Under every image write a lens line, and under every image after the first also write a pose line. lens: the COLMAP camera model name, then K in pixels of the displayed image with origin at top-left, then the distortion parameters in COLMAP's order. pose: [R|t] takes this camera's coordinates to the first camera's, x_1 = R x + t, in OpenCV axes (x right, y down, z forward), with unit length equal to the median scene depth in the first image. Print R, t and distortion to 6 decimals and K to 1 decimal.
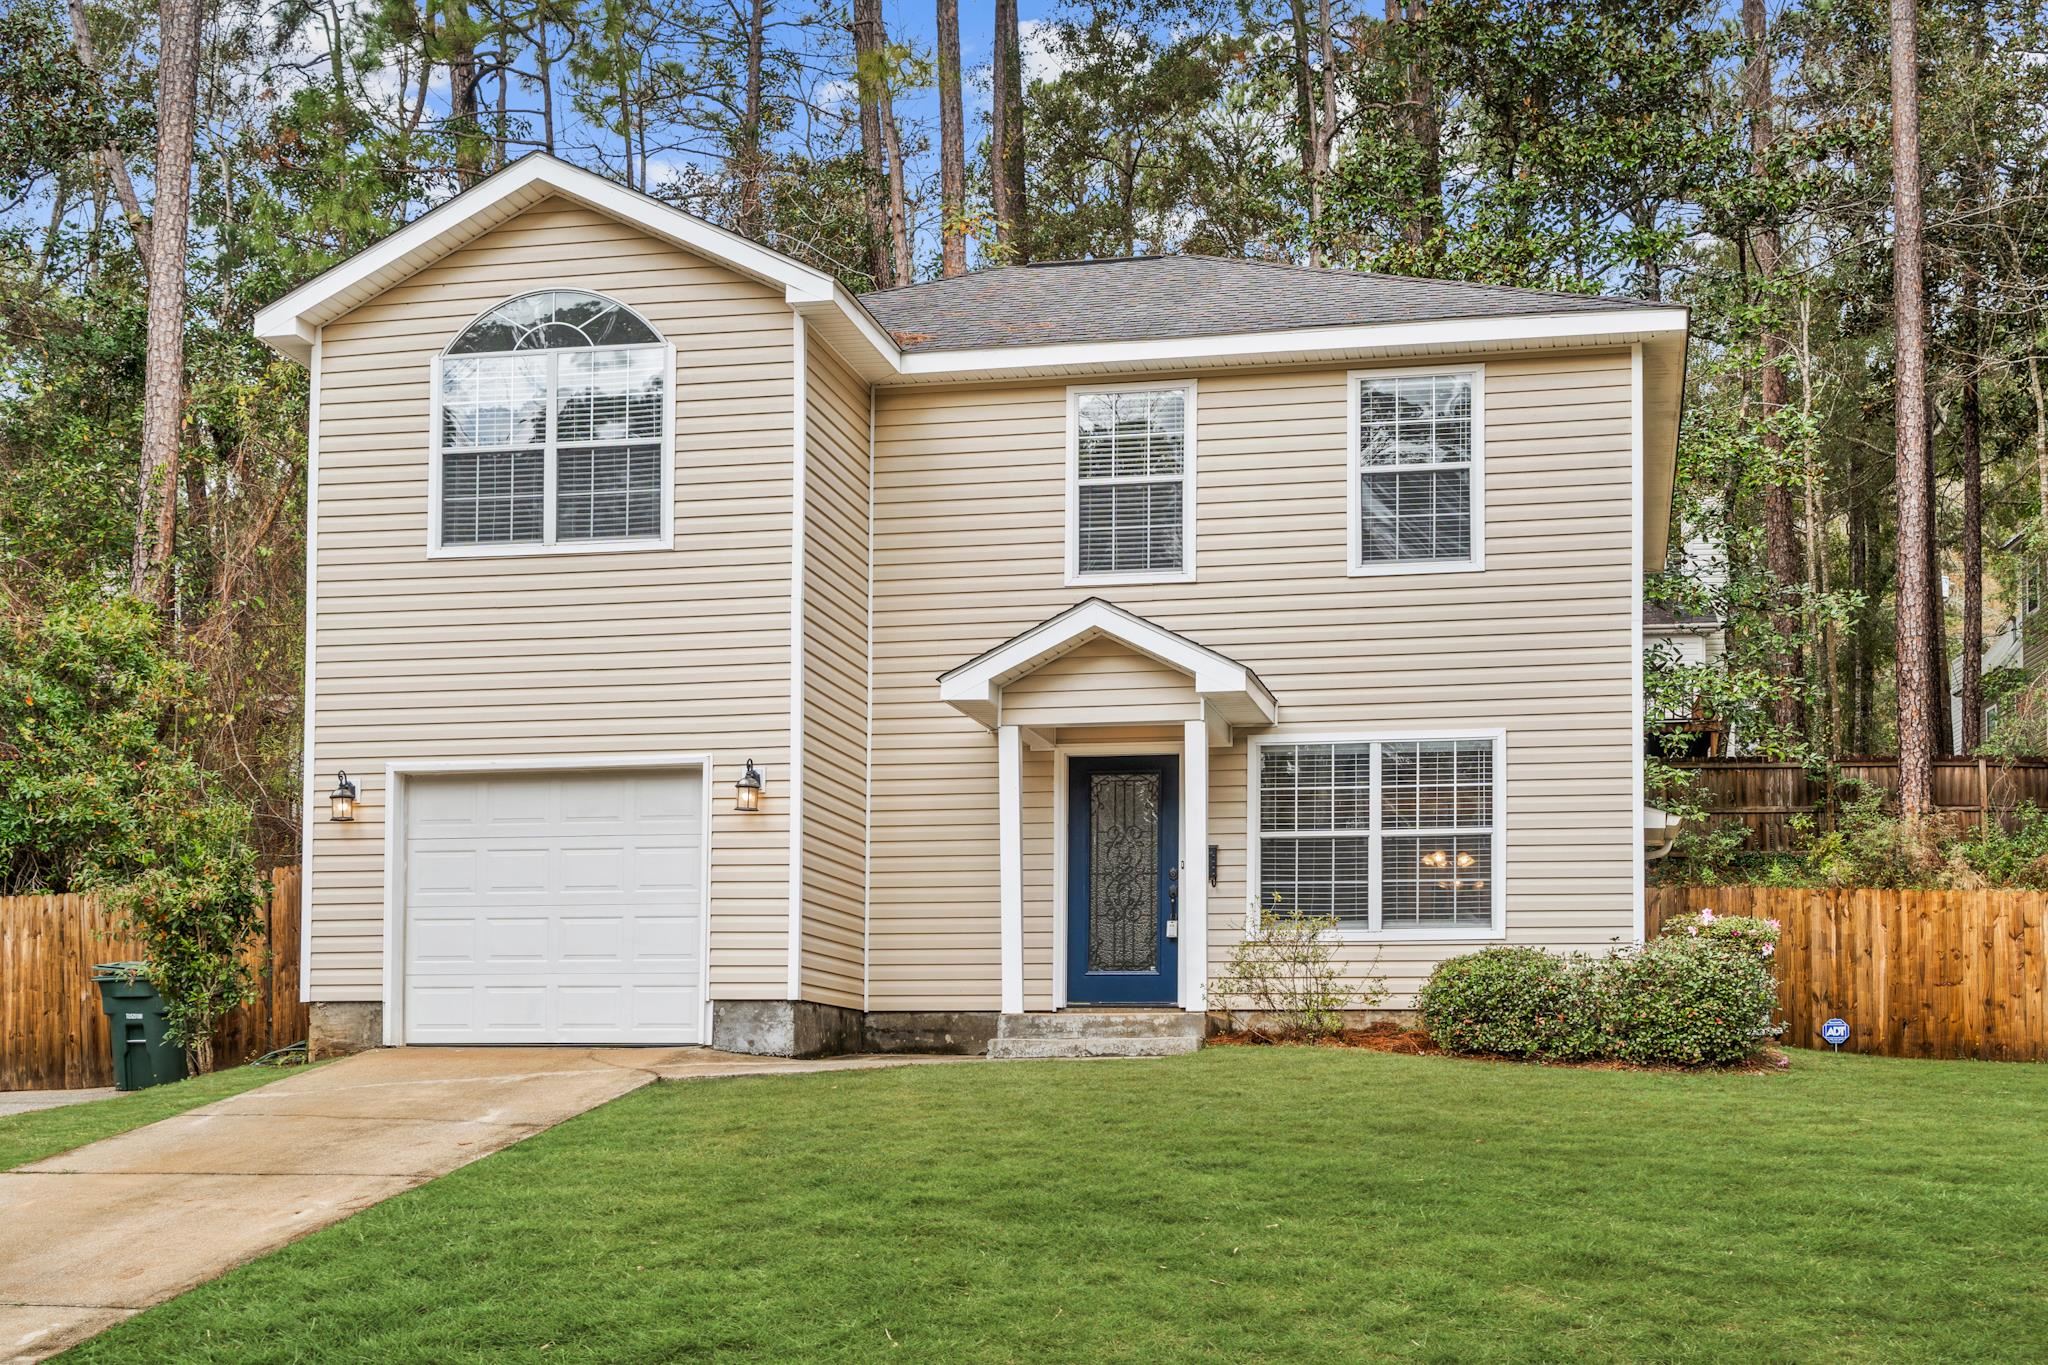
lens RADIAL K [[2570.0, 0, 941.1], [0, 2570.0, 798.1], [0, 0, 1]] dist [0.007676, 0.000000]
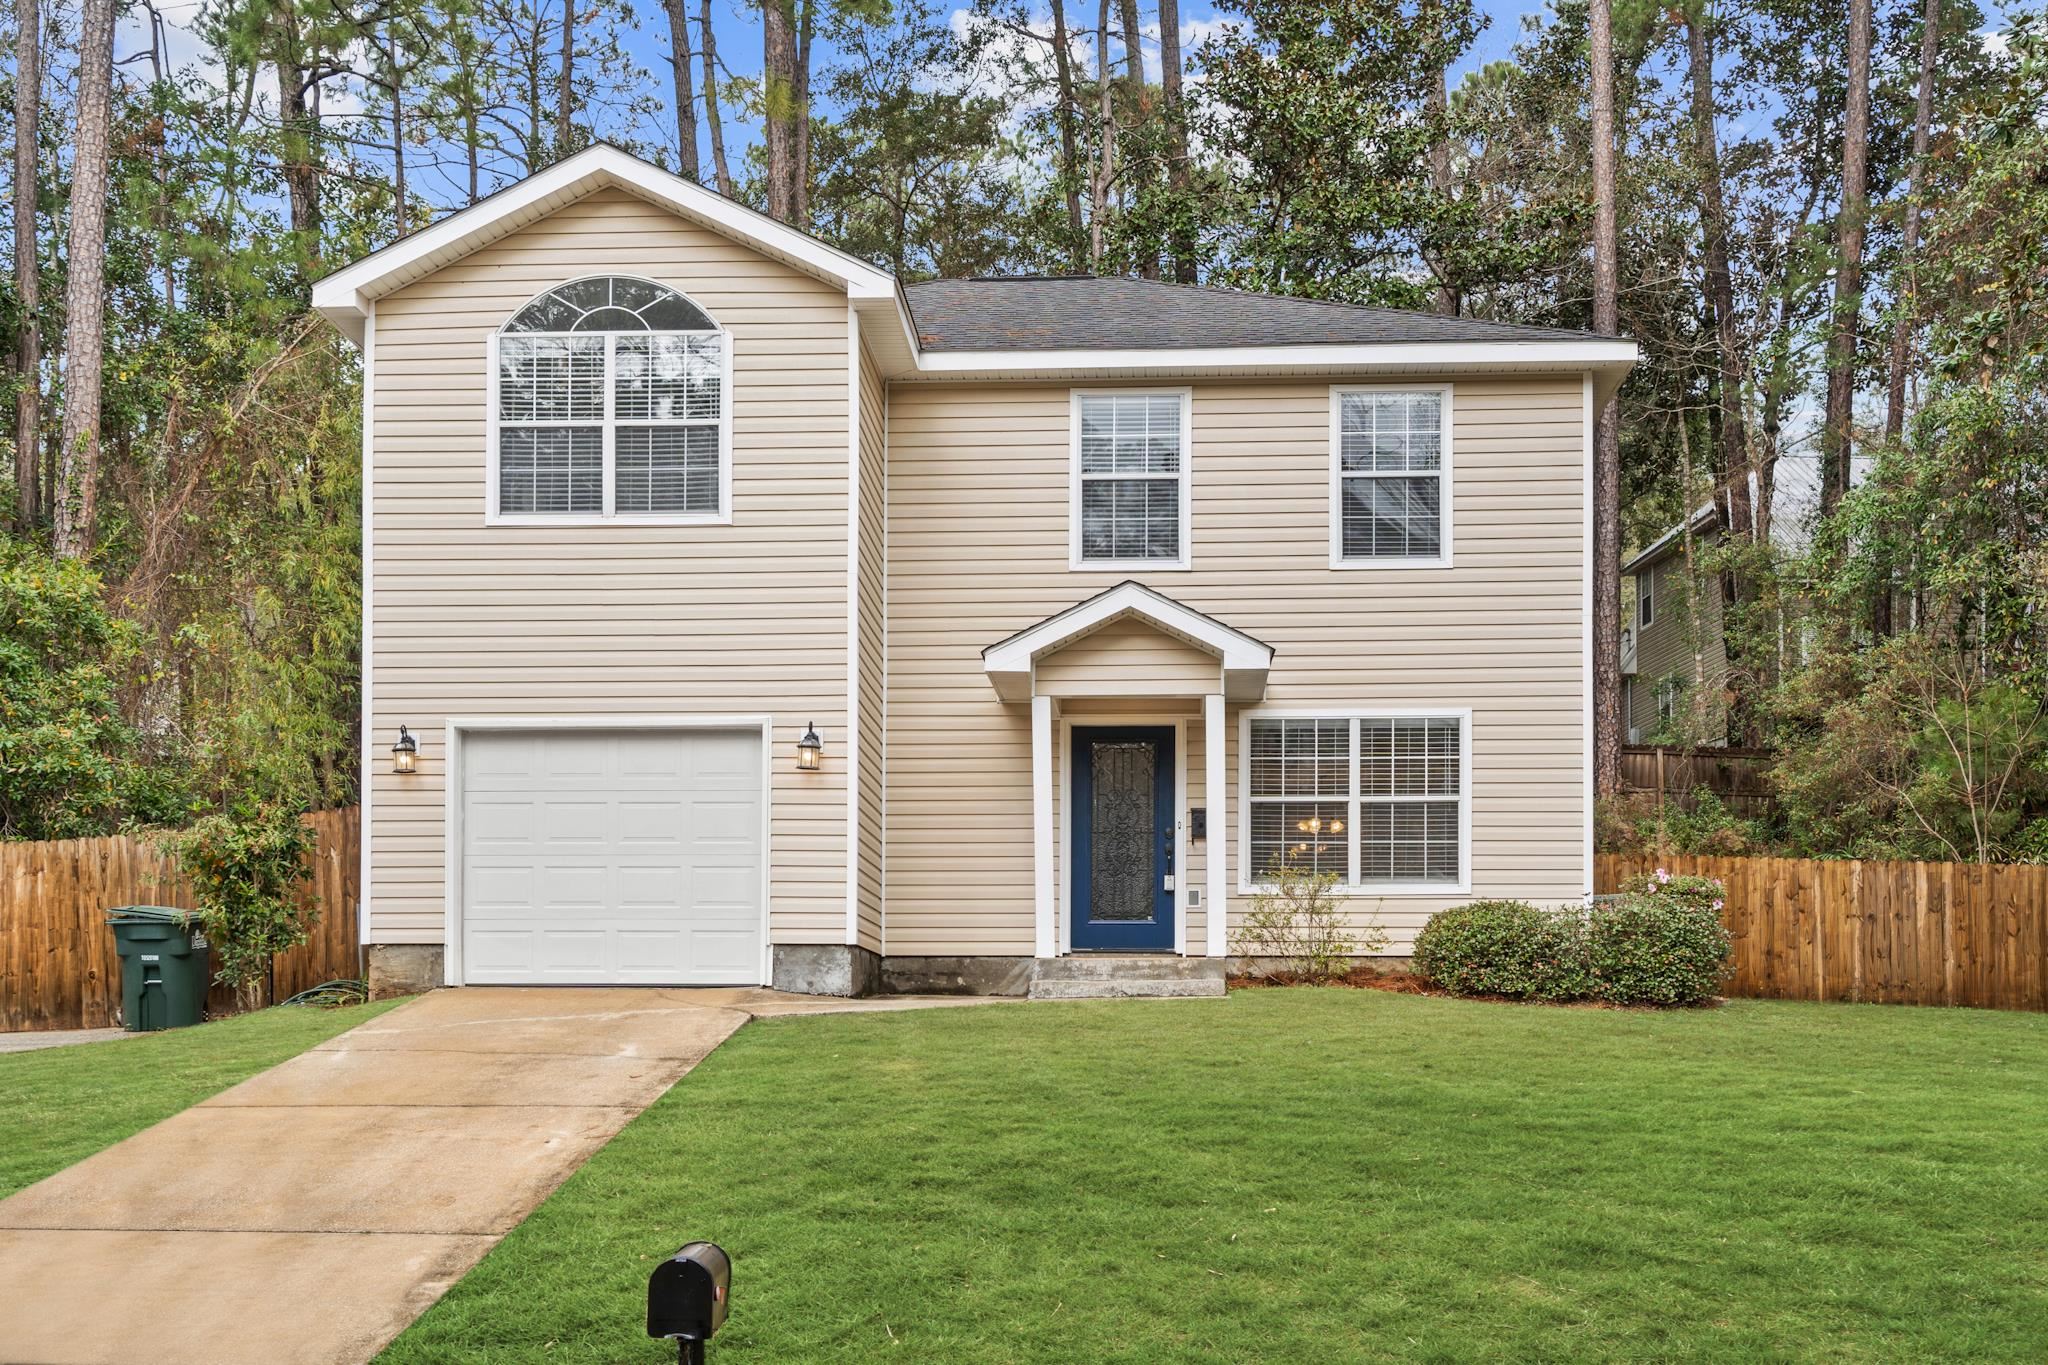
lens RADIAL K [[2280.0, 0, 983.0], [0, 2280.0, 838.9], [0, 0, 1]] dist [0.001074, 0.000000]
pose [[0.987362, 0.012277, 0.158008, -0.146167], [-0.016848, 0.999476, 0.027621, 0.006130], [-0.157586, -0.029934, 0.987051, 0.040466]]
